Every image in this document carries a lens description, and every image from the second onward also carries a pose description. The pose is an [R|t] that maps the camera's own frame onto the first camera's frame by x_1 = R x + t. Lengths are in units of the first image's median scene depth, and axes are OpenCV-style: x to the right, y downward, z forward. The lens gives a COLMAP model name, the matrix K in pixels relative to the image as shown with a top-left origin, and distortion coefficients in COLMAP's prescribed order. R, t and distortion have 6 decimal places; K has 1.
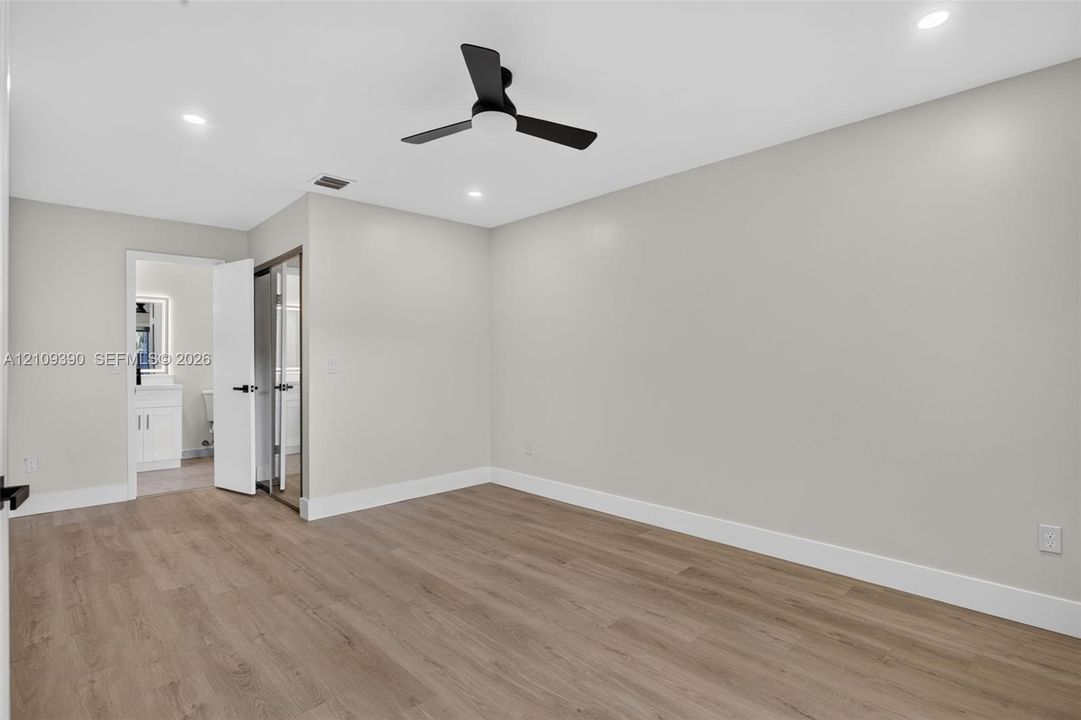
lens RADIAL K [[522.0, 0, 535.0], [0, 522.0, 358.1], [0, 0, 1]] dist [-0.004426, -0.000705]
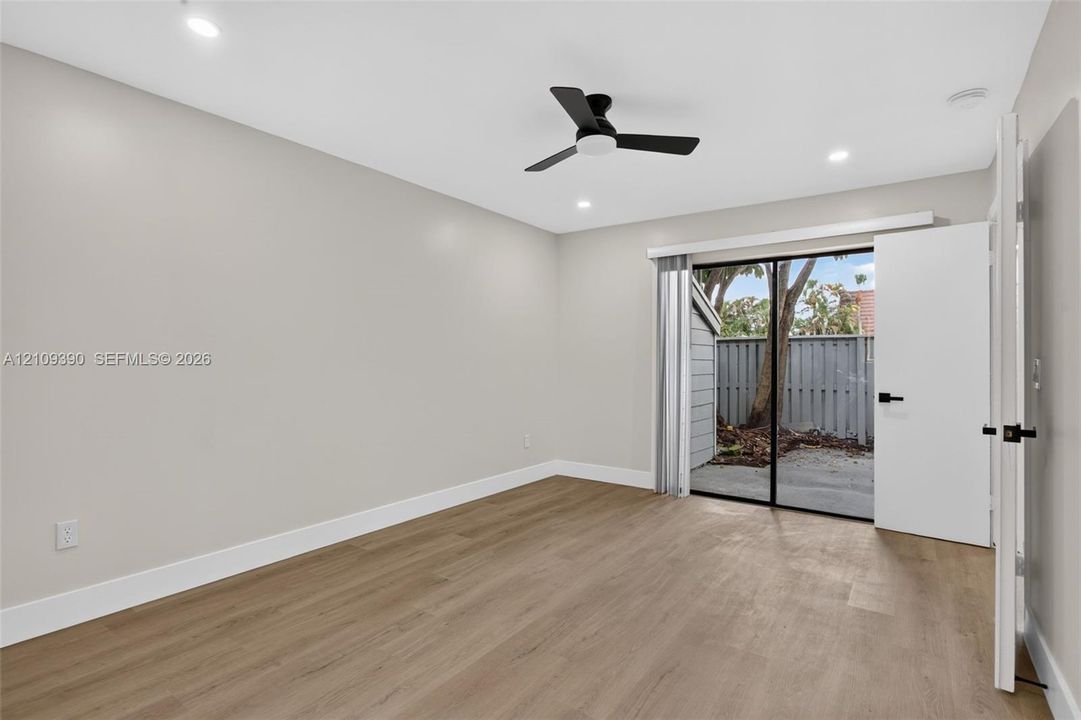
lens RADIAL K [[522.0, 0, 535.0], [0, 522.0, 358.1], [0, 0, 1]] dist [-0.004426, -0.000705]
pose [[-0.173824, 0.006363, 0.984756, -0.923851], [-0.007791, 0.999939, -0.007836, 0.011095], [-0.984746, -0.009035, -0.173763, 1.067640]]
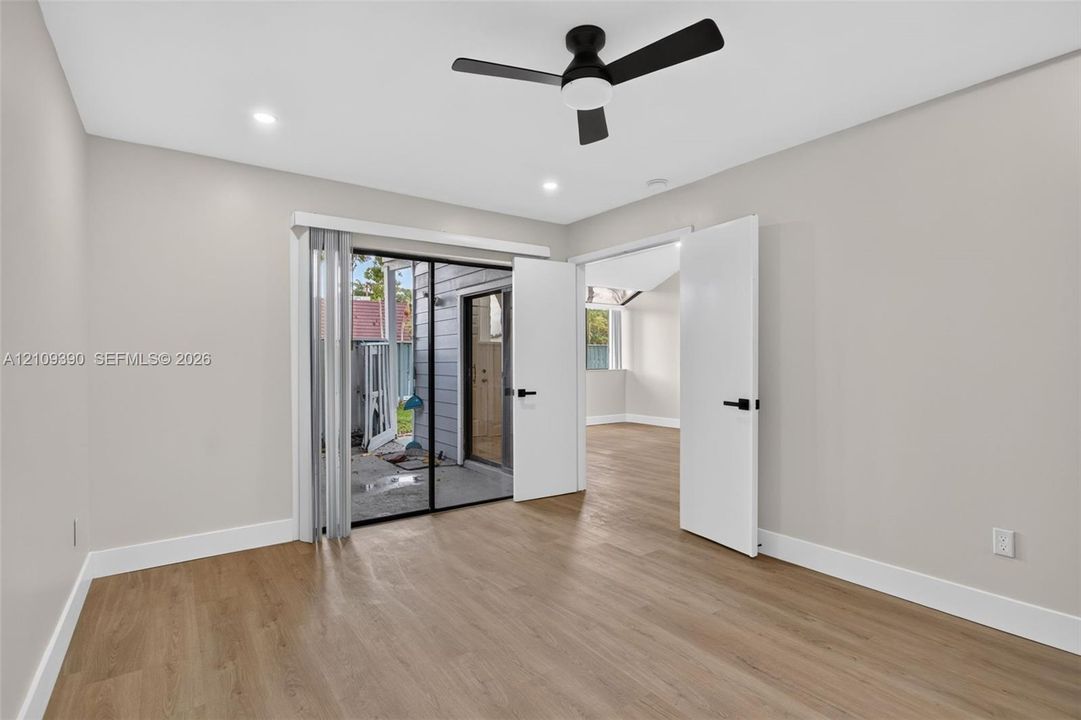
lens RADIAL K [[522.0, 0, 535.0], [0, 522.0, 358.1], [0, 0, 1]] dist [-0.004426, -0.000705]
pose [[-0.989125, 0.009128, 0.146792, -0.095083], [0.007783, 0.999922, -0.009739, 0.002890], [-0.146869, -0.008490, -0.989119, 1.531144]]
